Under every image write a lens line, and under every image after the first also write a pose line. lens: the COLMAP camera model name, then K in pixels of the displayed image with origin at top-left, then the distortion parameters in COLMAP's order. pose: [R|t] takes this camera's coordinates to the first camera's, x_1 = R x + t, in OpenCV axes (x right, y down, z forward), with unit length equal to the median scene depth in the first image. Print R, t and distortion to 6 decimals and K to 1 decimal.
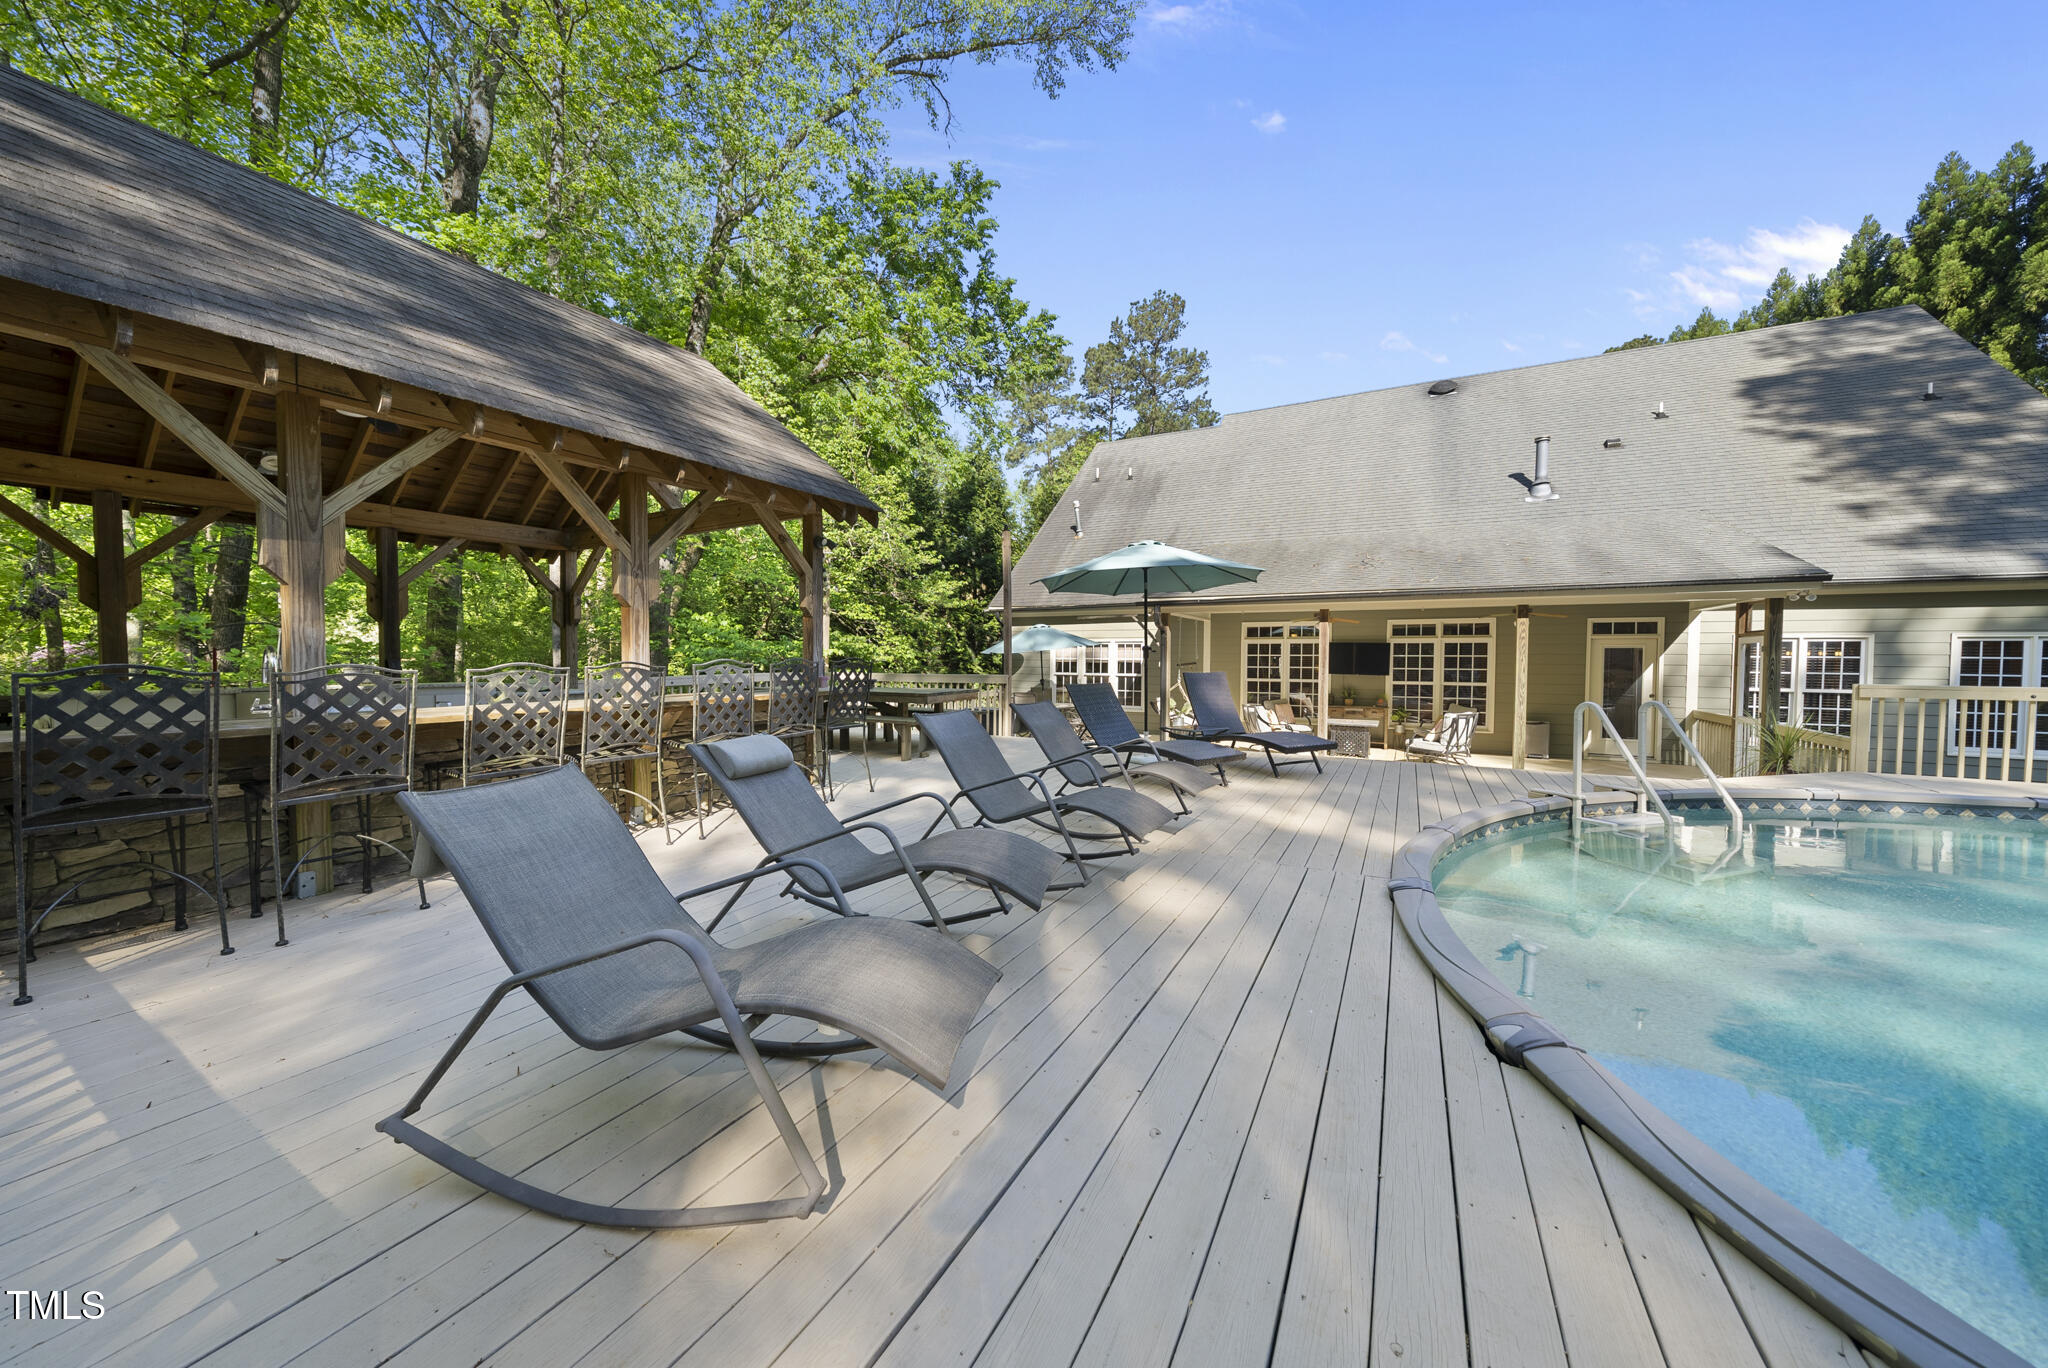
lens RADIAL K [[713.7, 0, 1002.1], [0, 713.7, 680.0], [0, 0, 1]] dist [-0.005109, -0.000390]
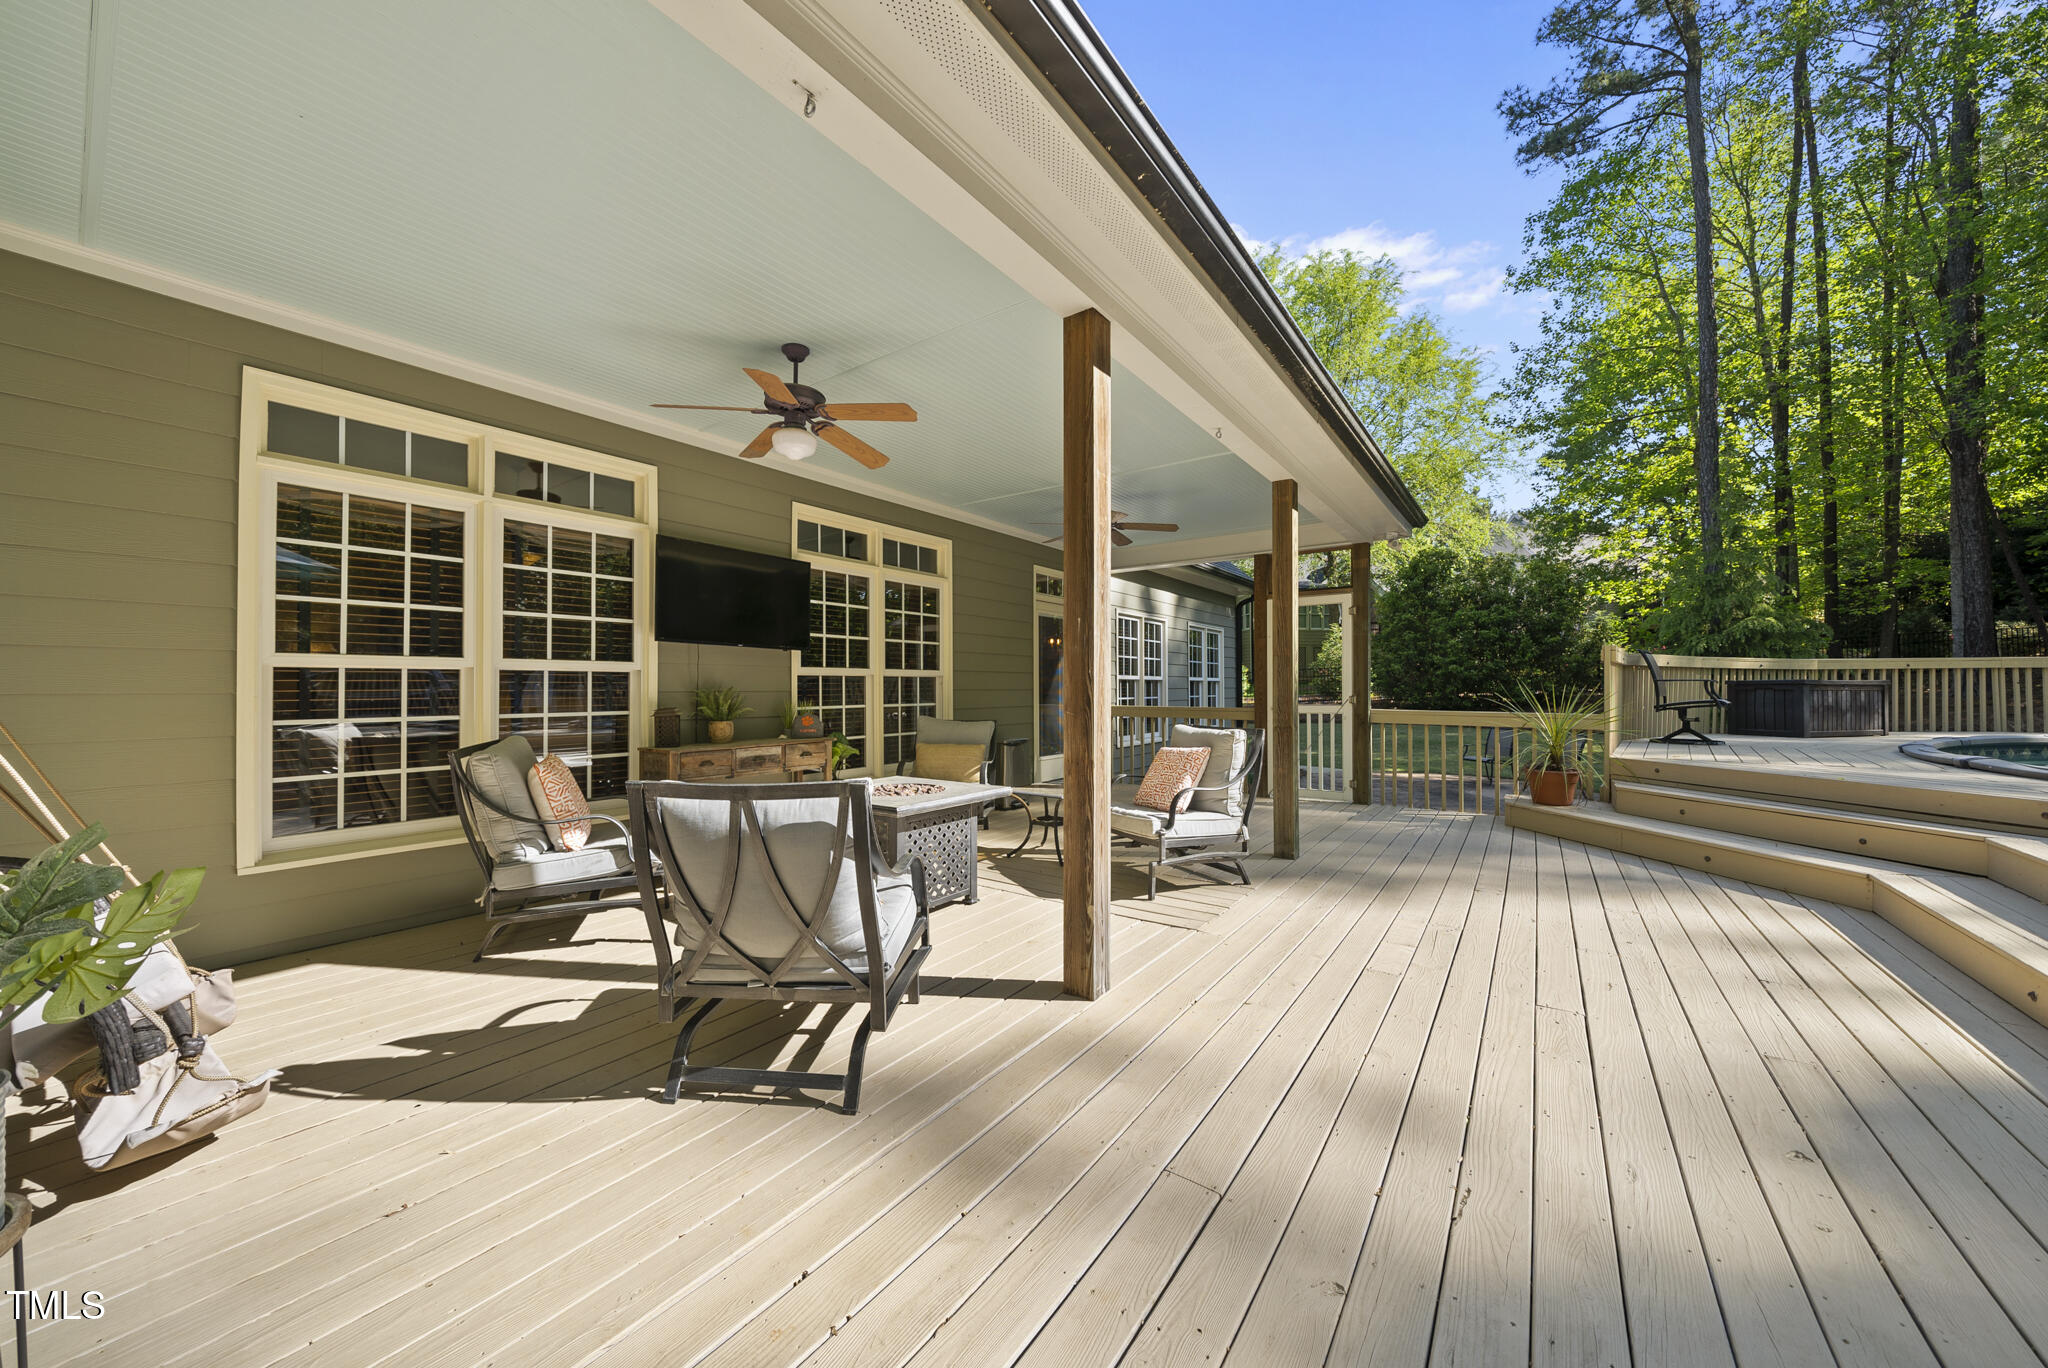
lens RADIAL K [[713.7, 0, 998.3], [0, 713.7, 676.9], [0, 0, 1]] dist [-0.005109, -0.000390]
pose [[0.124497, 0.008764, 0.992181, 0.155932], [0.033924, 0.999339, -0.013084, 0.012849], [-0.991640, 0.035288, 0.124117, 0.708648]]
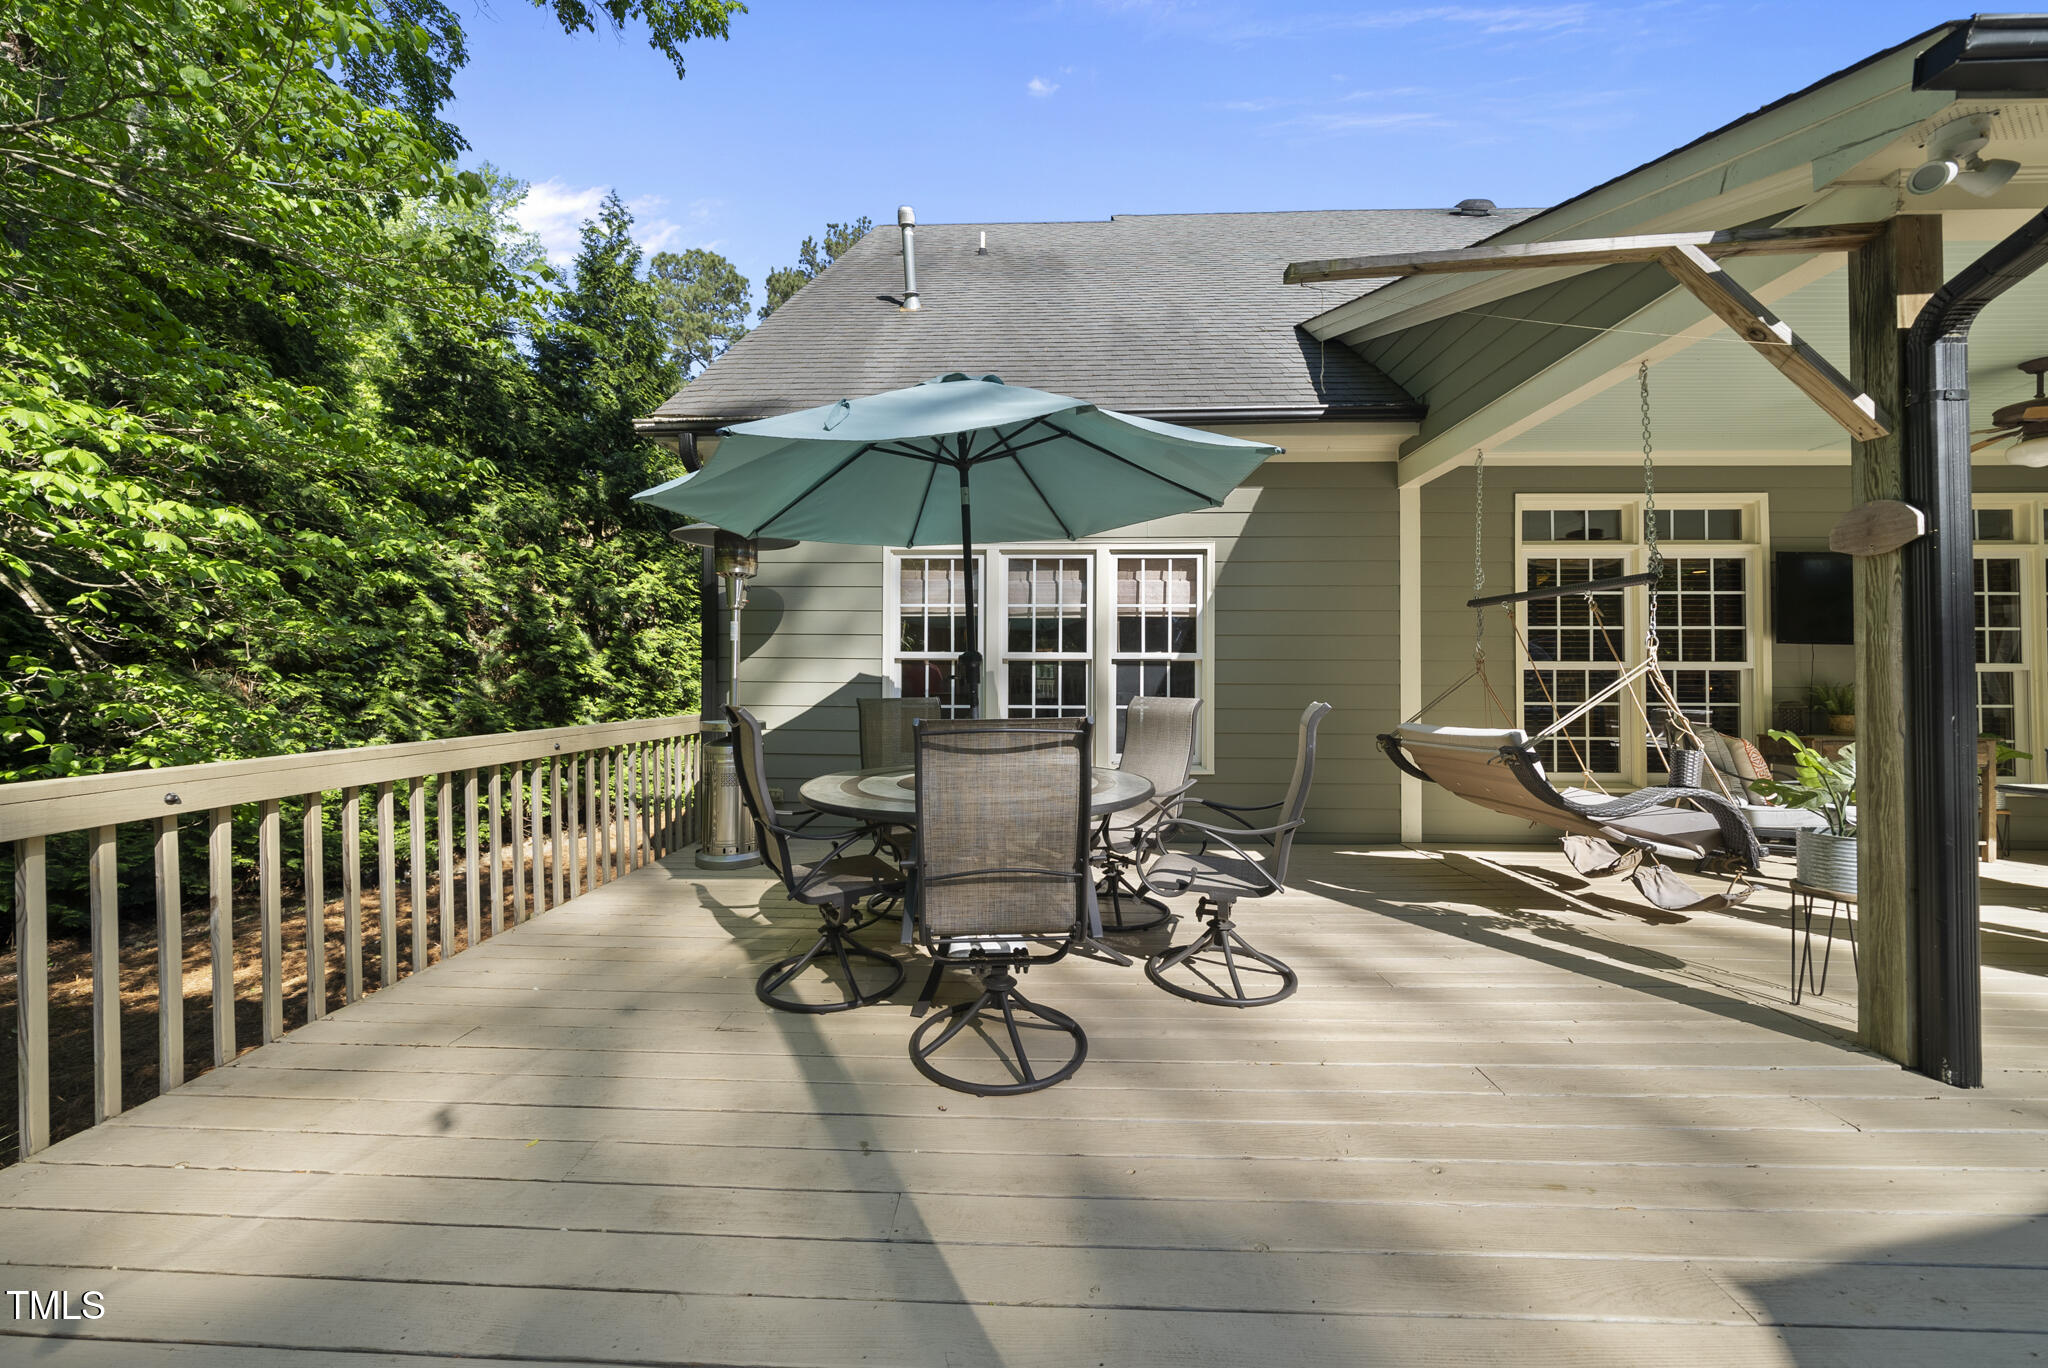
lens RADIAL K [[713.7, 0, 1011.4], [0, 713.7, 676.0], [0, 0, 1]] dist [-0.005109, -0.000390]
pose [[0.883849, 0.002895, 0.467764, -0.026111], [0.015616, 0.999241, -0.035689, 0.011695], [-0.467512, 0.038848, 0.883132, 0.750003]]
